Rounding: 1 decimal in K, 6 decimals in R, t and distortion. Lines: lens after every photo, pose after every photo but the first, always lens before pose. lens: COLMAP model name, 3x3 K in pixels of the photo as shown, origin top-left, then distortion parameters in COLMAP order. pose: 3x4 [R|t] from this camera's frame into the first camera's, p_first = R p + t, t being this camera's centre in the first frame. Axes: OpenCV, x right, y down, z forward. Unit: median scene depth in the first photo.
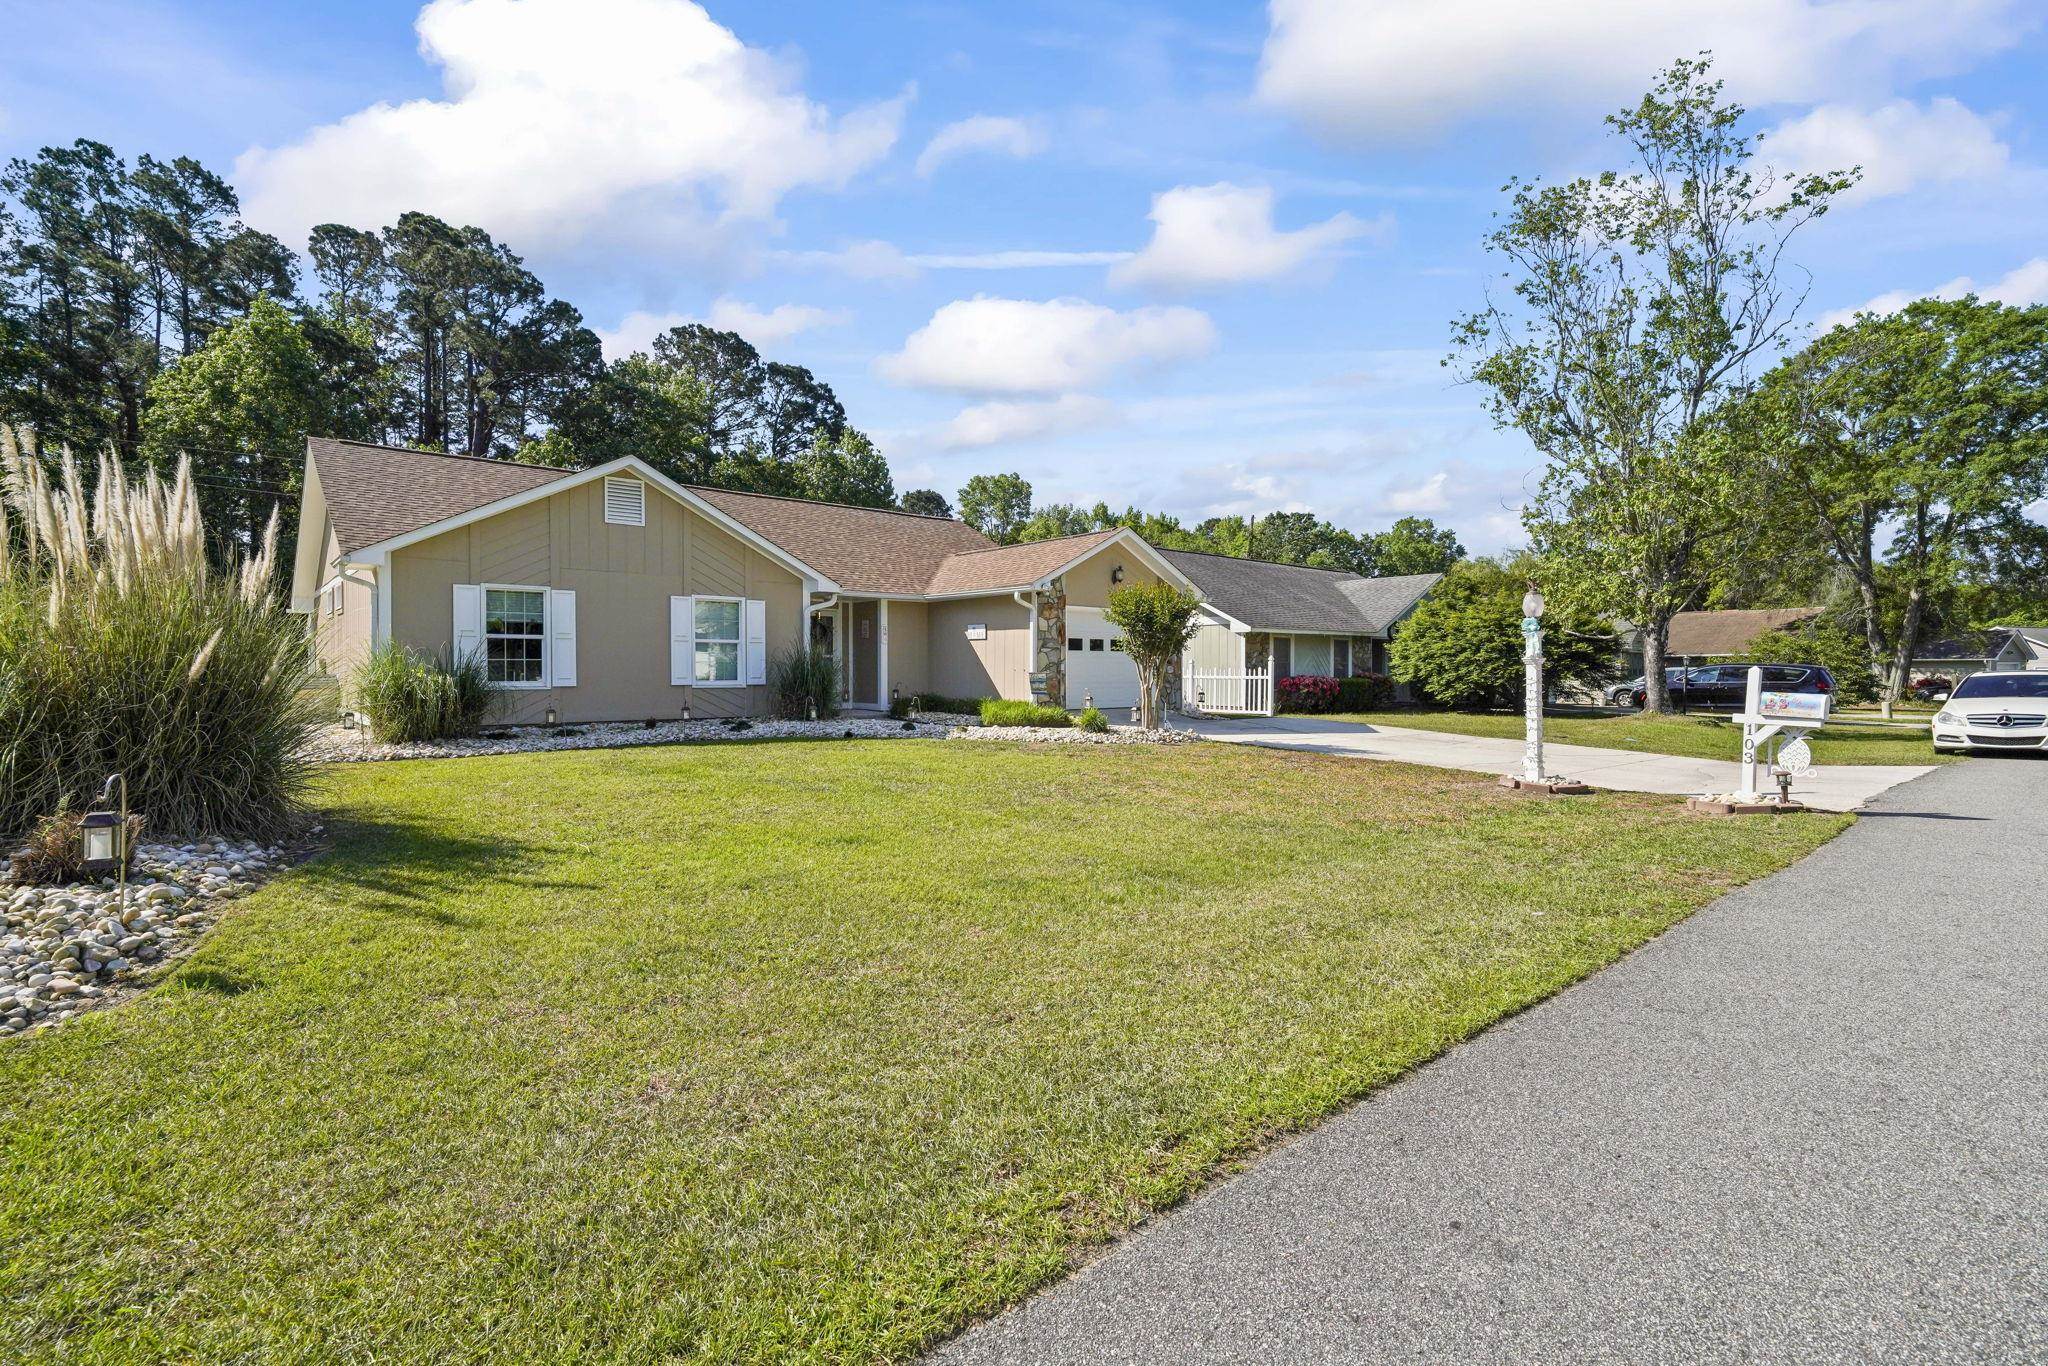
lens RADIAL K [[947.0, 0, 1024.0], [0, 947.0, 683.0], [0, 0, 1]] dist [-0.000705, -0.008716]
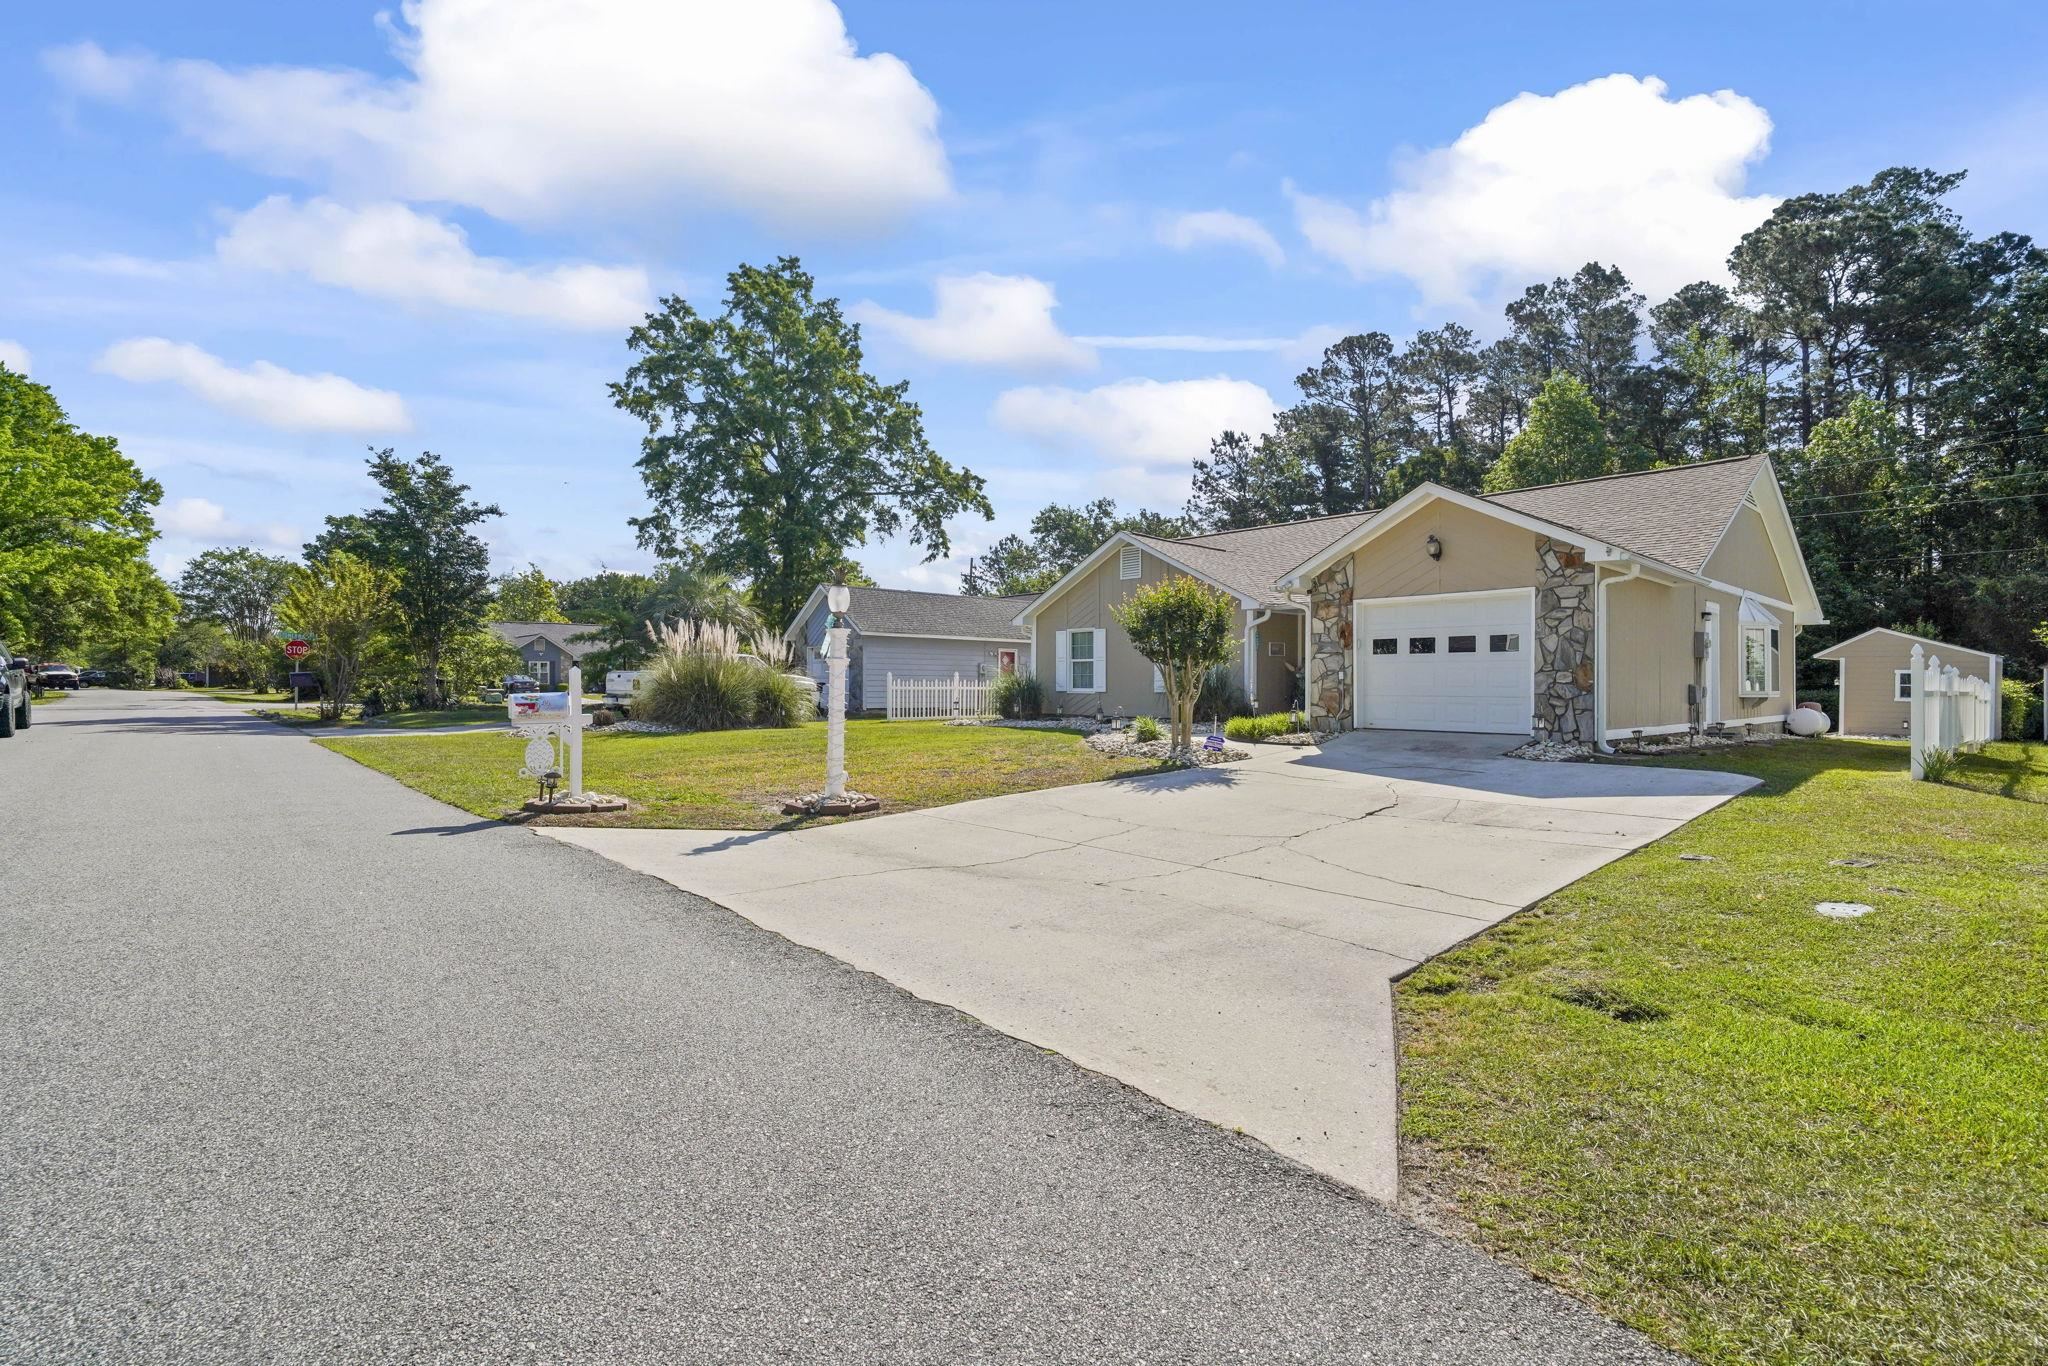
lens RADIAL K [[927.2, 0, 1009.1], [0, 927.2, 691.4], [0, 0, 1]] dist [-0.002083, -0.000354]
pose [[0.008731, 0.005482, -0.999947, 0.616230], [-0.015518, 0.999865, 0.005346, -0.001790], [0.999841, 0.015470, 0.008815, 0.504308]]
